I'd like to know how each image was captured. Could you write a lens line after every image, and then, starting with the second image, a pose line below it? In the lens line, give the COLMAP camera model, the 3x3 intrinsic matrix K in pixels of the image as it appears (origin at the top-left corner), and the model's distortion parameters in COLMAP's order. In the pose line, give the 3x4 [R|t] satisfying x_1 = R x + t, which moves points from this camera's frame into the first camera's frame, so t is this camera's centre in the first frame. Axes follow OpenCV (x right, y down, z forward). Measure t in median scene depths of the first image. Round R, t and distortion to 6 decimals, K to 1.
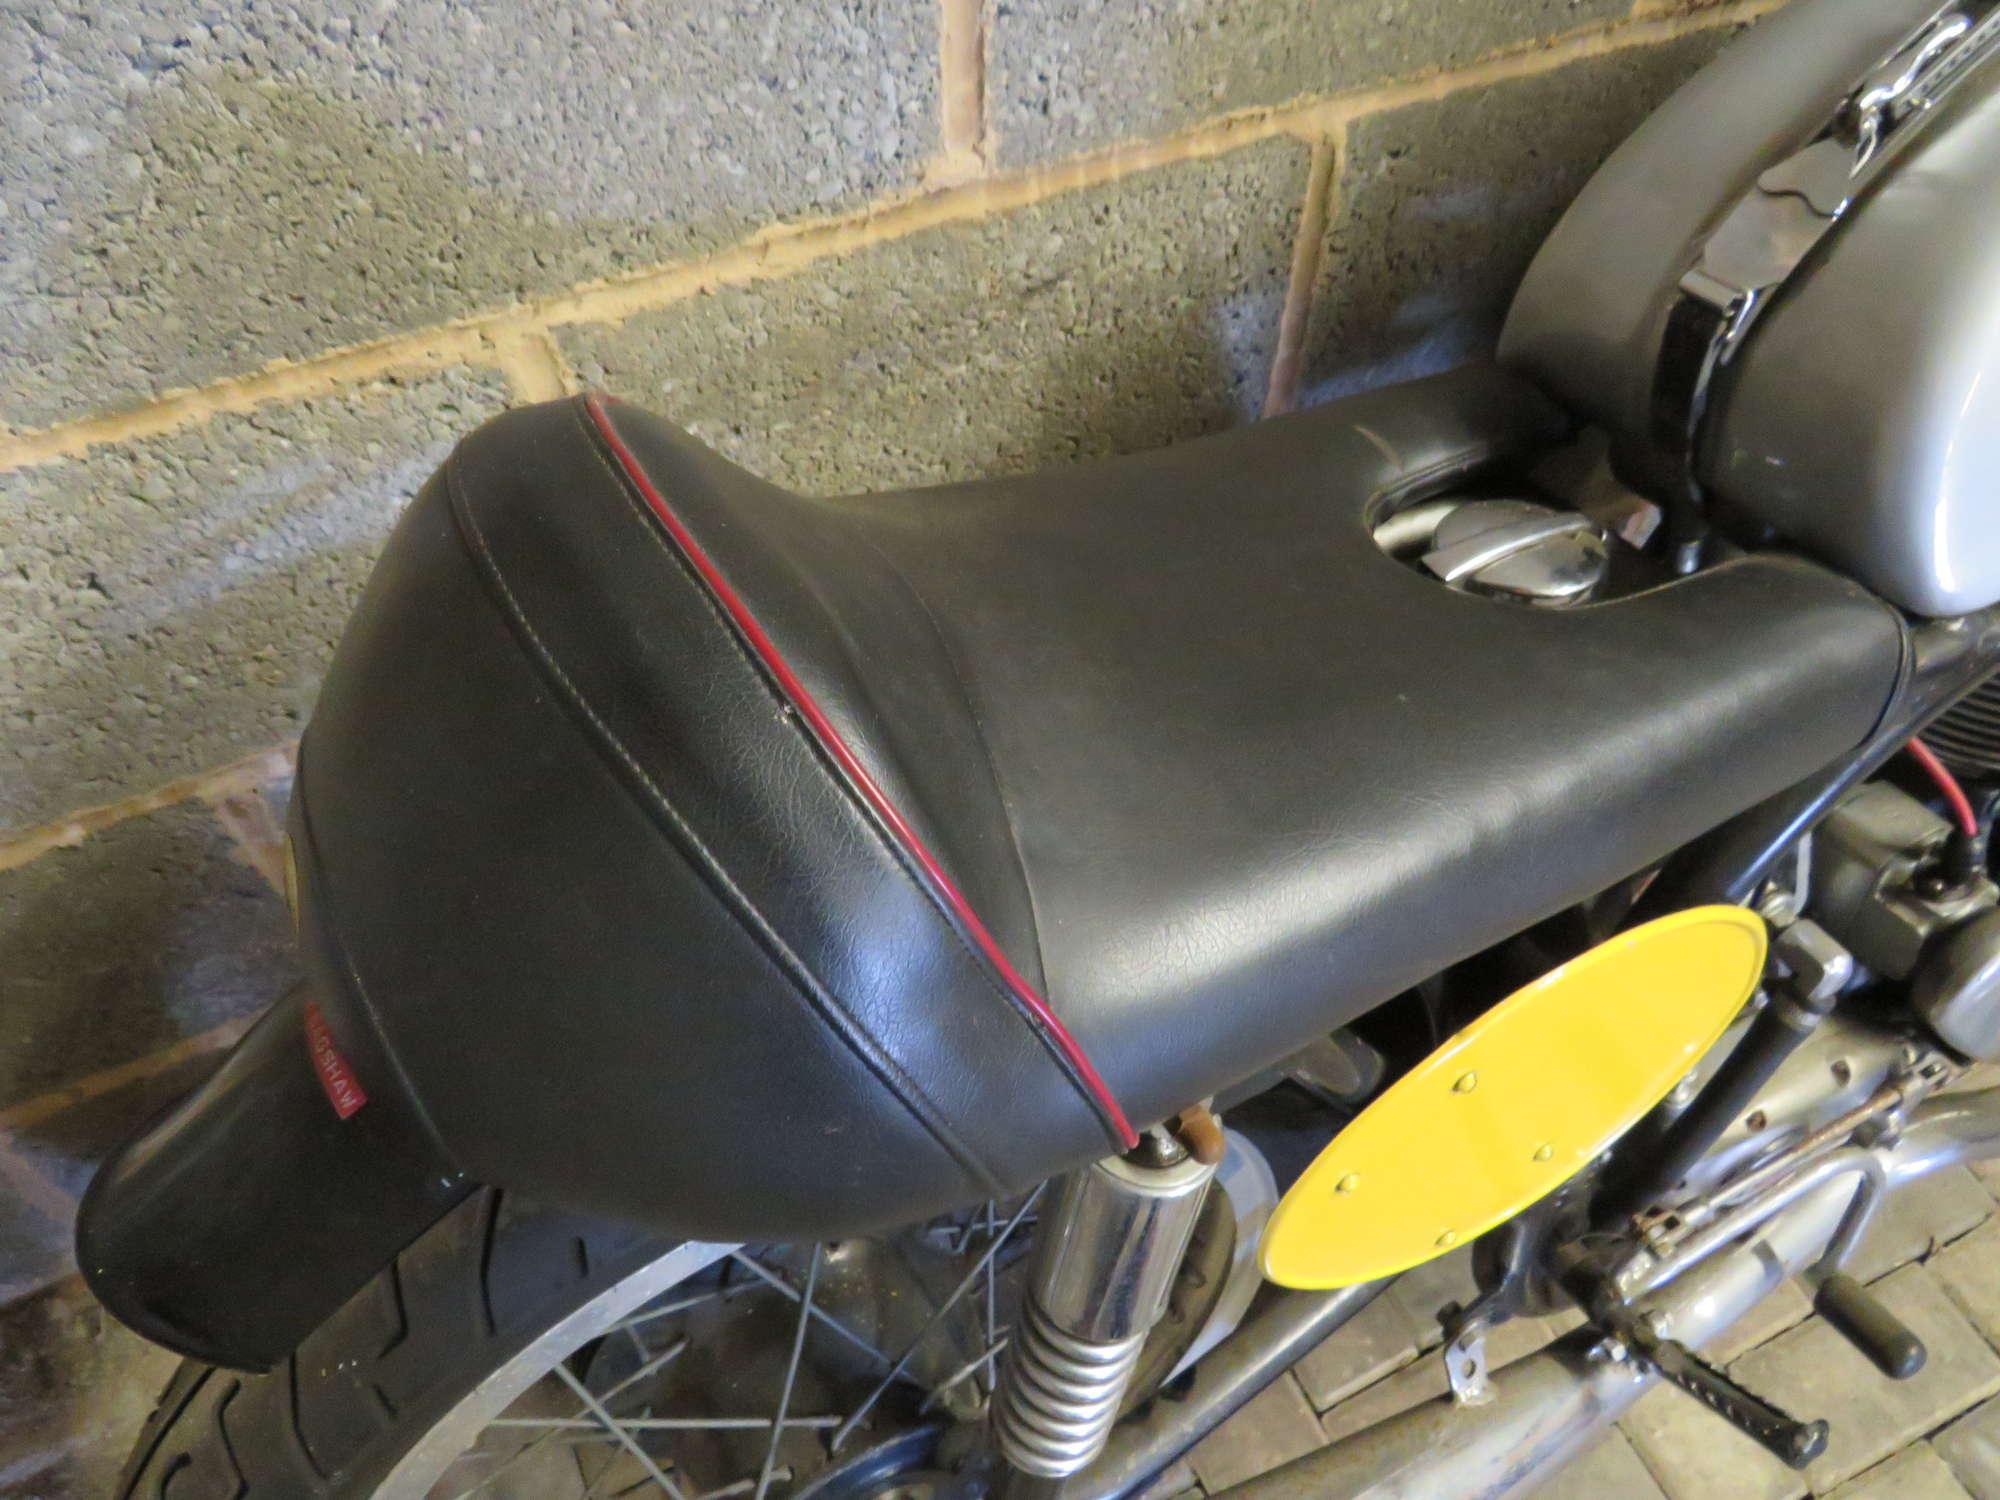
lens RADIAL K [[1456.2, 0, 999.4], [0, 1456.2, 787.4], [0, 0, 1]] dist [-0.033396, 0.004070]
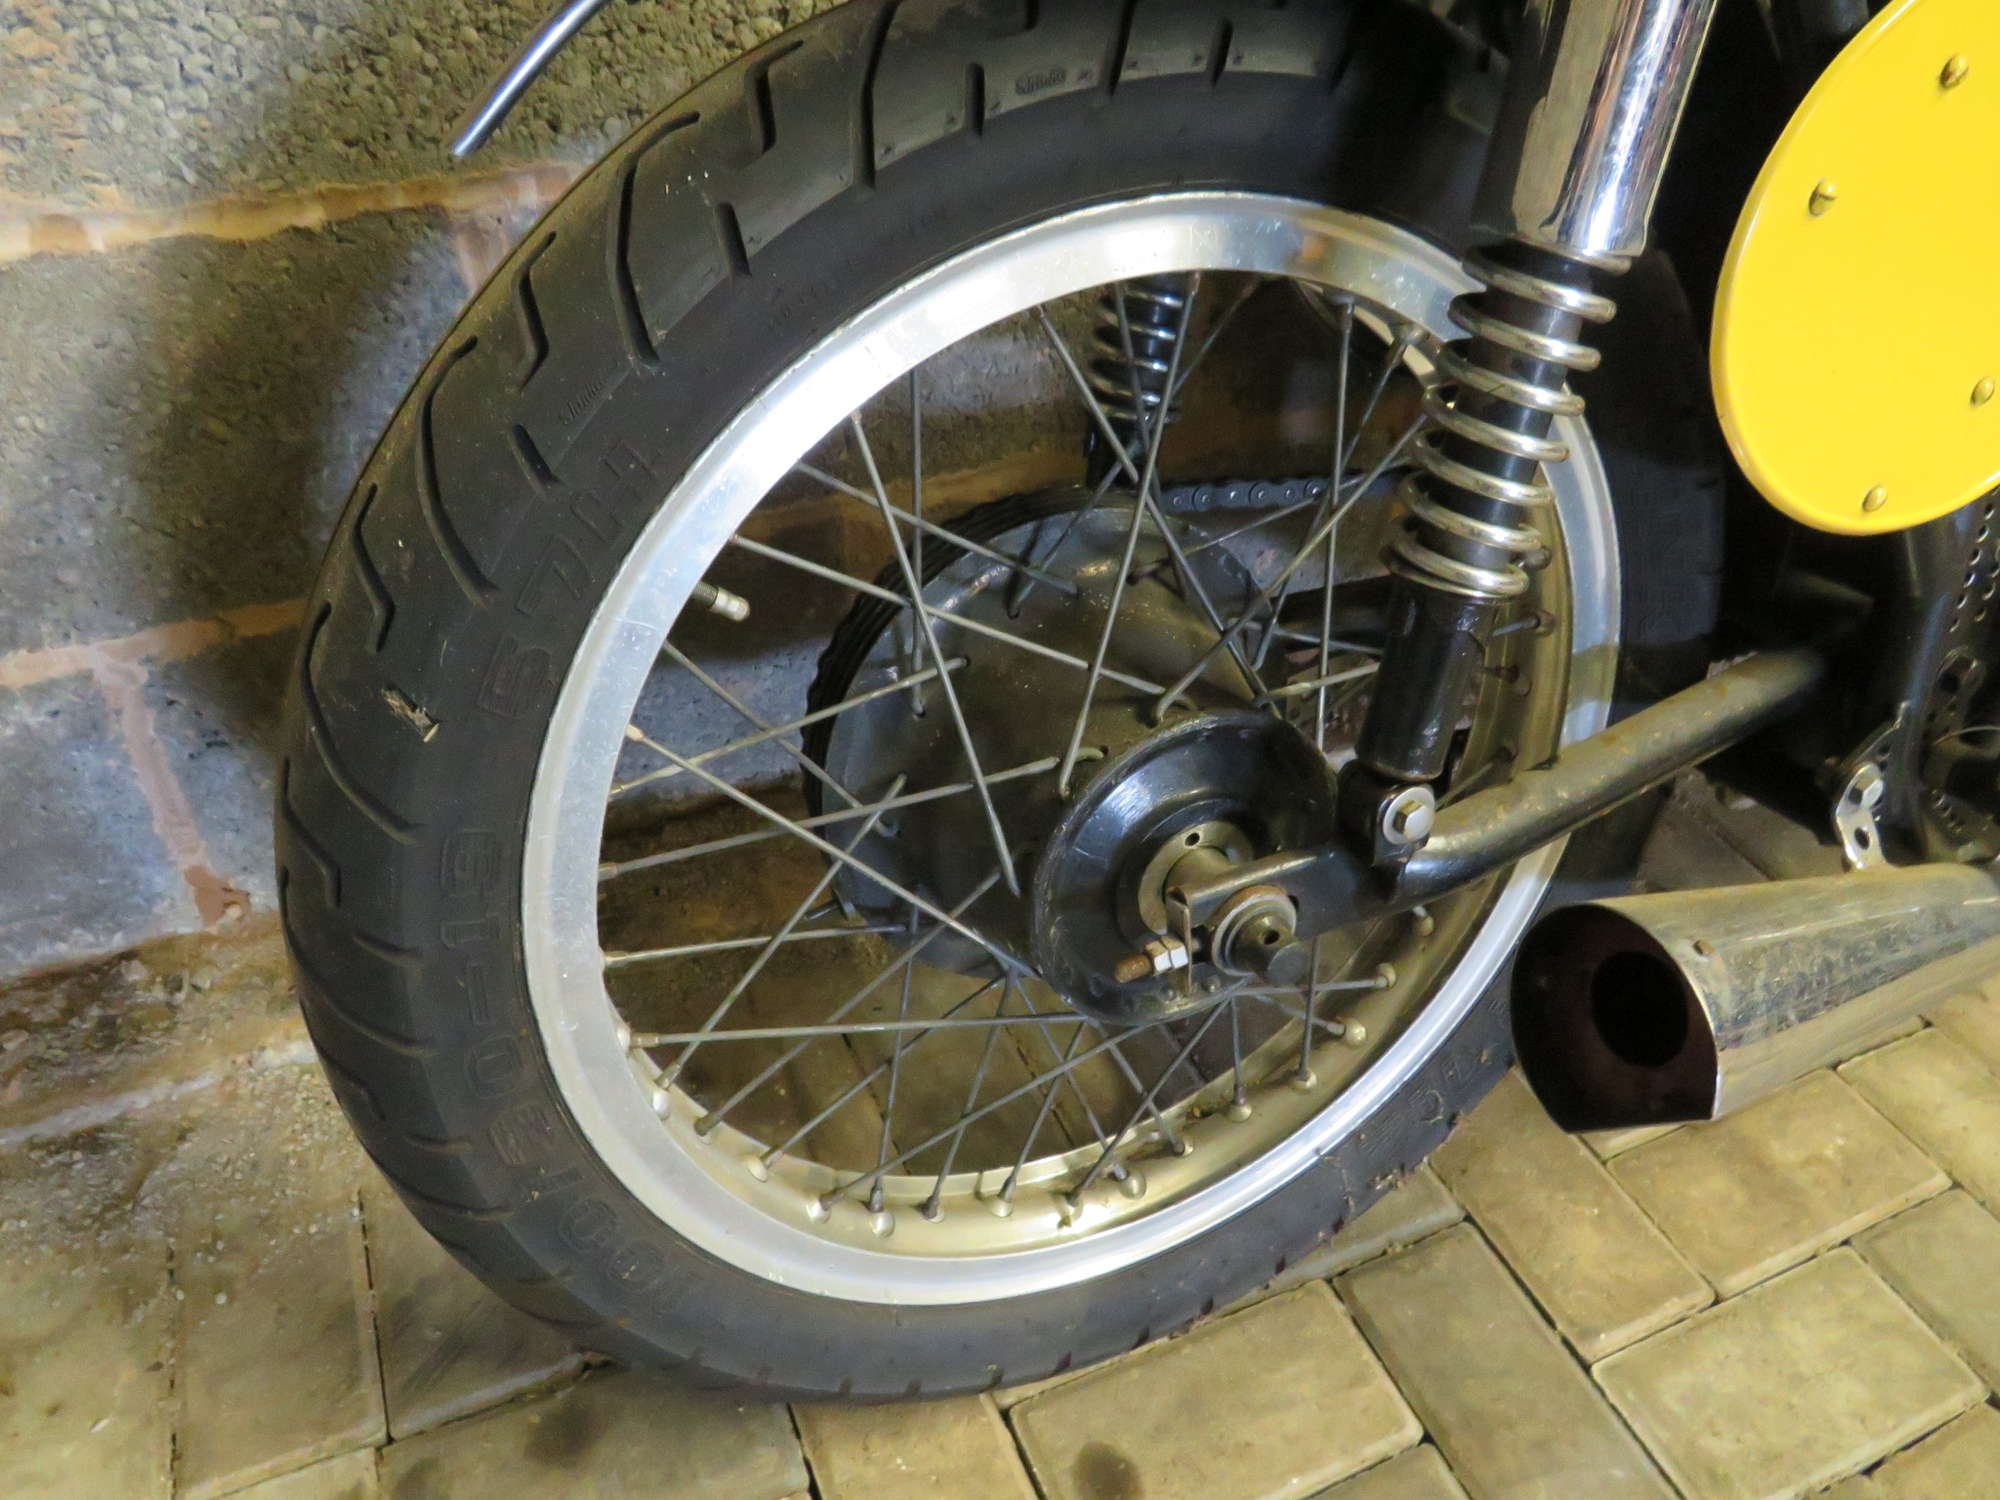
lens RADIAL K [[1420.4, 0, 996.5], [0, 1420.4, 758.3], [0, 0, 1]] dist [0.032683, -0.058922]
pose [[0.999318, 0.027874, -0.024213, -0.169499], [-0.033076, 0.967266, -0.251602, 0.627327], [0.016407, 0.252231, 0.967528, 0.197665]]
